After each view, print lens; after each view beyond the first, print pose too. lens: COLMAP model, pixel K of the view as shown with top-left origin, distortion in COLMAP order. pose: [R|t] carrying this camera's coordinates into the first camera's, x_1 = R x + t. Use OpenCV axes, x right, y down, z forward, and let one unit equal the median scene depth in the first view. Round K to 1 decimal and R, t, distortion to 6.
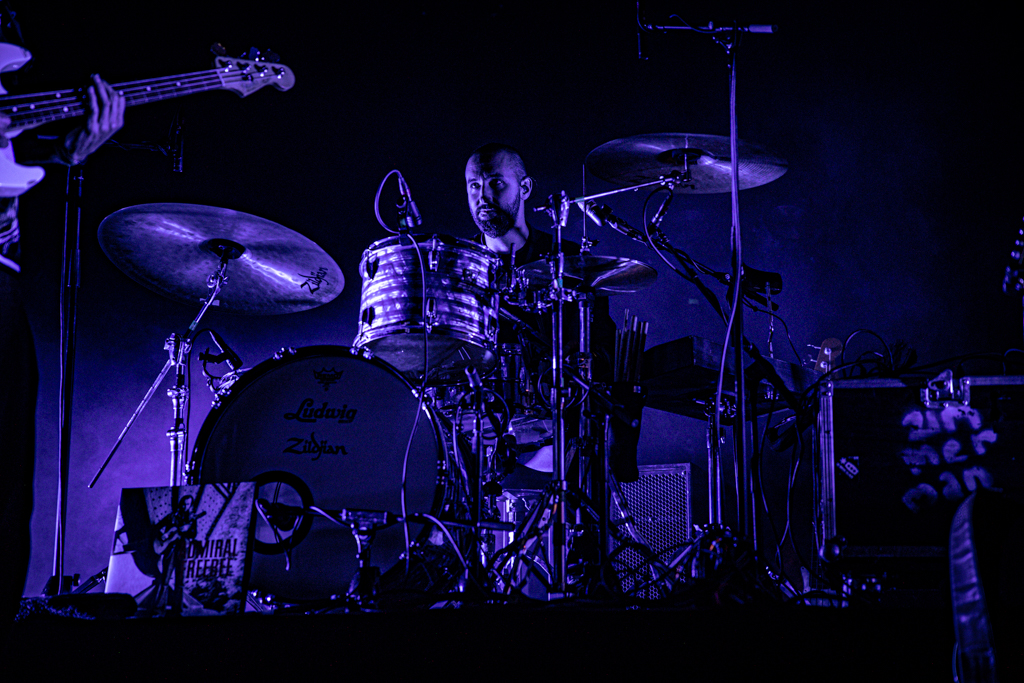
lens RADIAL K [[1945.7, 0, 514.5], [0, 1945.7, 338.7], [0, 0, 1]] dist [0.261893, 0.000000]
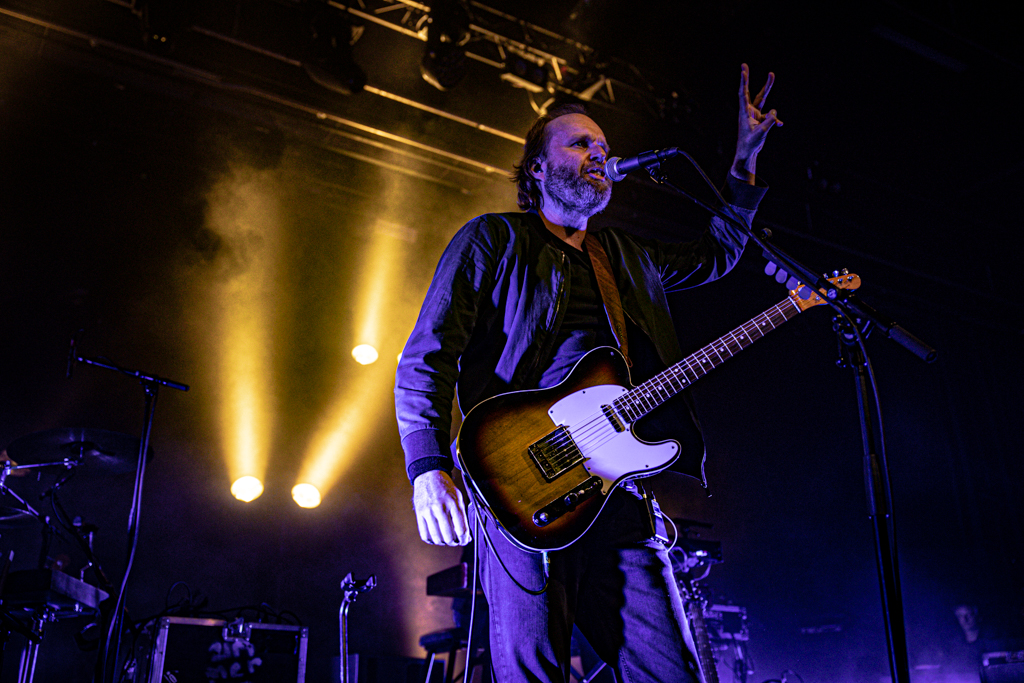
lens RADIAL K [[997.7, 0, 511.2], [0, 997.7, 350.9], [0, 0, 1]] dist [0.030041, 0.000000]
pose [[0.720418, 0.250700, 0.646643, -0.201261], [-0.141539, 0.965903, -0.216788, -0.046836], [-0.678944, 0.064653, 0.731338, 0.217868]]
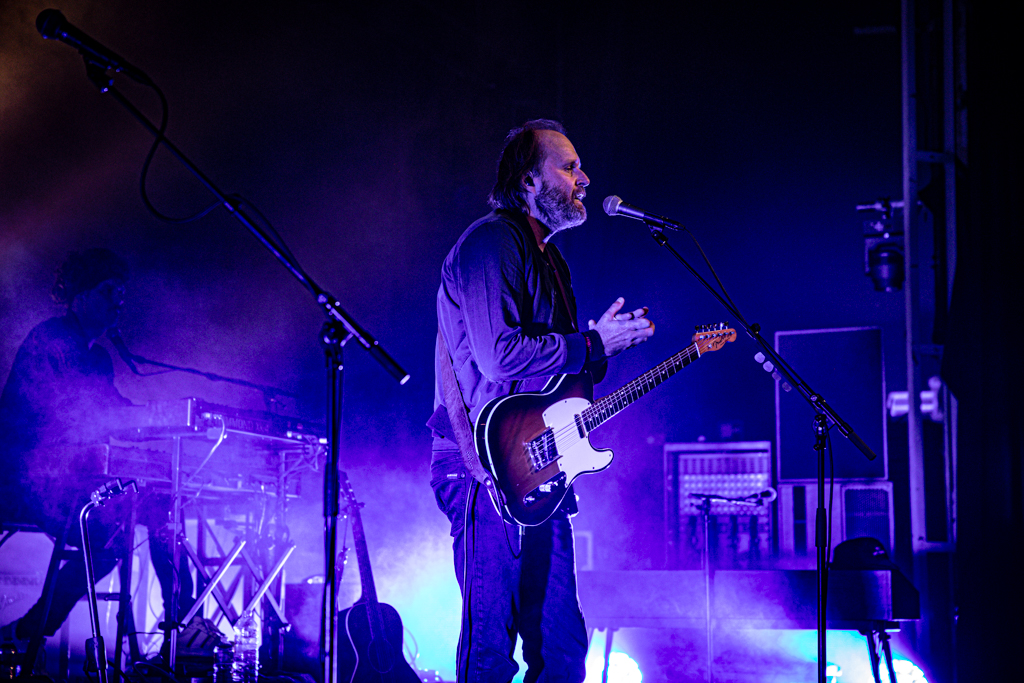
lens RADIAL K [[1945.7, 0, 518.5], [0, 1945.7, 343.6], [0, 0, 1]] dist [0.261893, 0.000000]
pose [[0.158885, 0.128527, 0.978895, -0.959260], [-0.232442, 0.968490, -0.089433, -0.060253], [-0.959545, -0.213327, 0.183754, 0.356366]]
